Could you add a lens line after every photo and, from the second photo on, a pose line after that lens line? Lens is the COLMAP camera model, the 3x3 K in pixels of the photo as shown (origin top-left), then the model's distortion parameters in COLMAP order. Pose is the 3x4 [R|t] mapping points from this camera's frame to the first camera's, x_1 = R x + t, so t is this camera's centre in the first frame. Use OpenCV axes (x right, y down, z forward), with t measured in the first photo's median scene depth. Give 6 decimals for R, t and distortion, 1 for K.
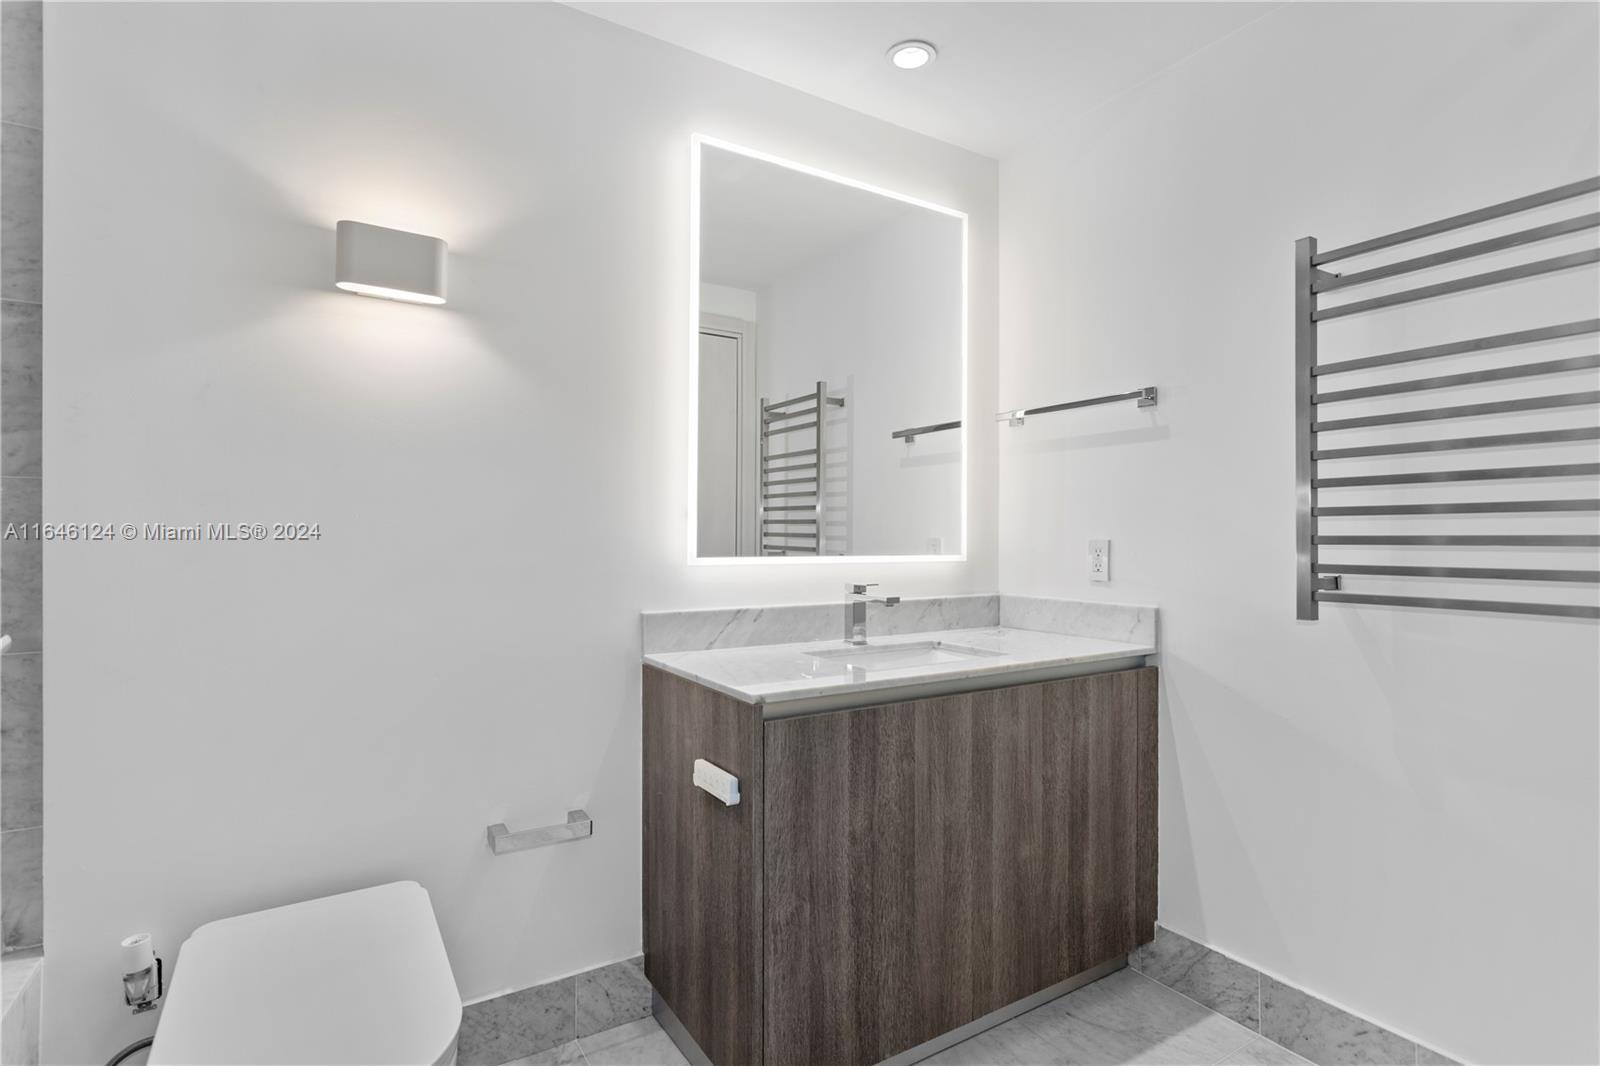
lens RADIAL K [[796.5, 0, 797.7], [0, 796.5, 537.6], [0, 0, 1]] dist [-0.004894, 0.002764]
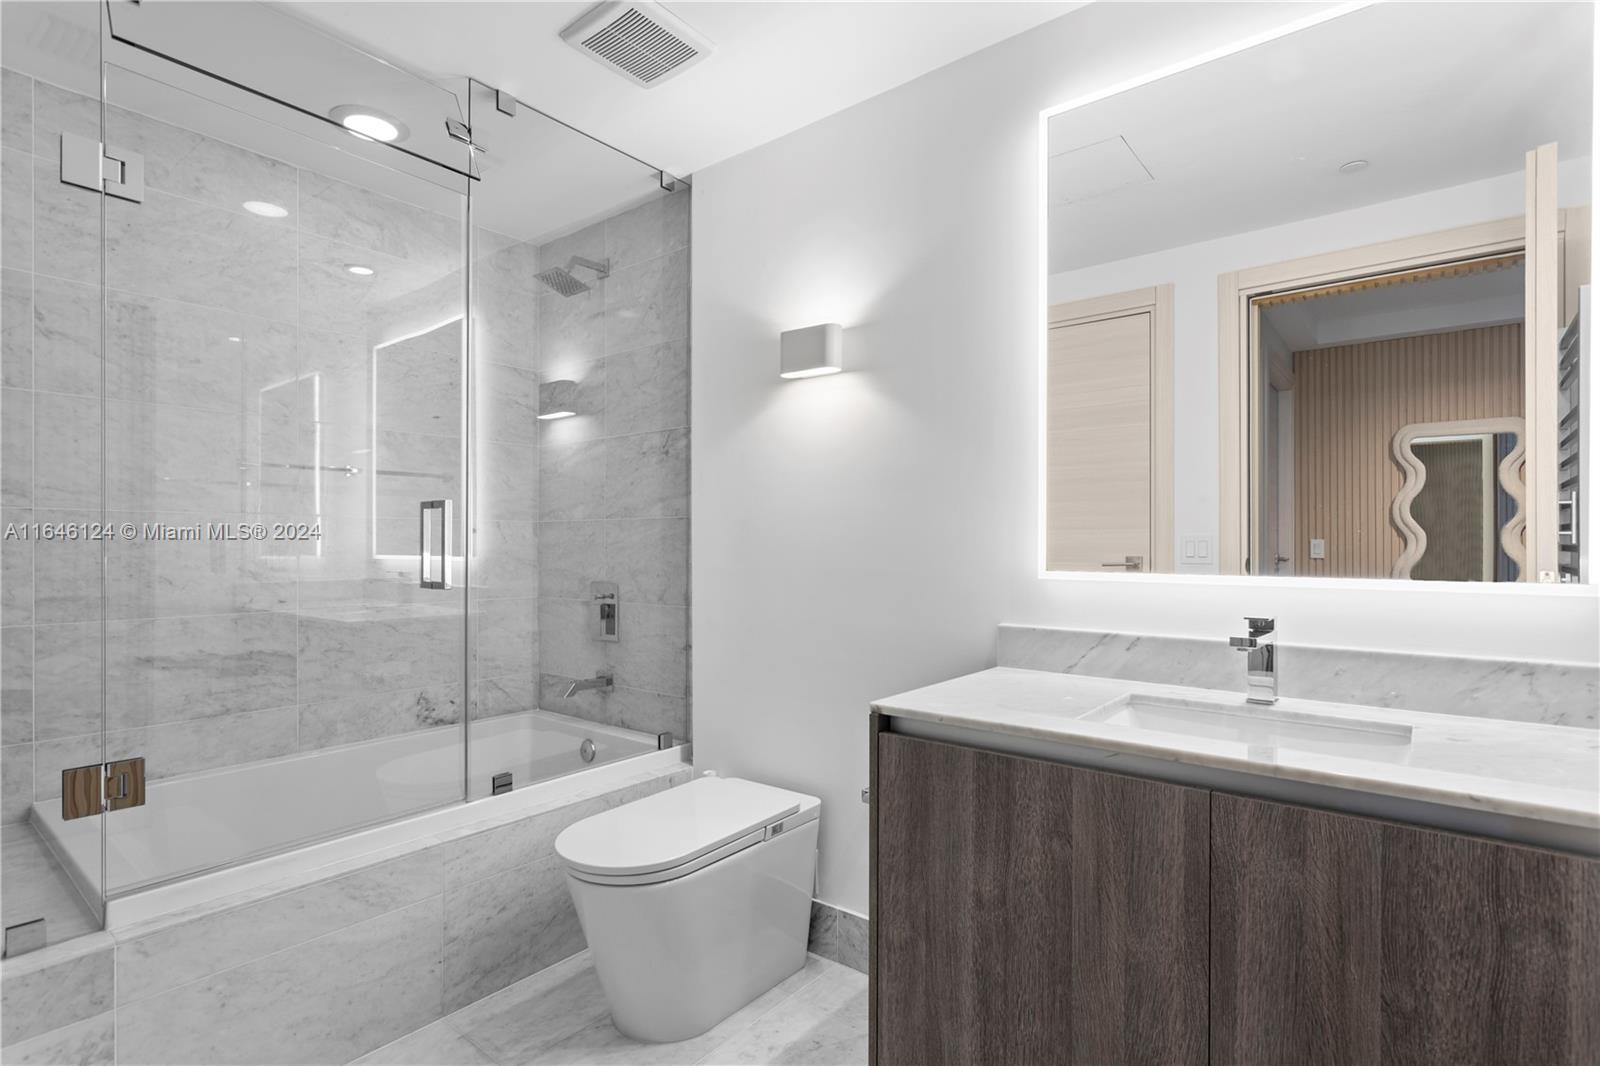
lens RADIAL K [[796.5, 0, 797.1], [0, 796.5, 536.9], [0, 0, 1]] dist [-0.004894, 0.002764]
pose [[0.315050, -0.010341, -0.949019, 0.692736], [-0.001760, 0.999933, -0.011480, -0.003351], [0.949073, 0.005287, 0.315011, 0.454862]]
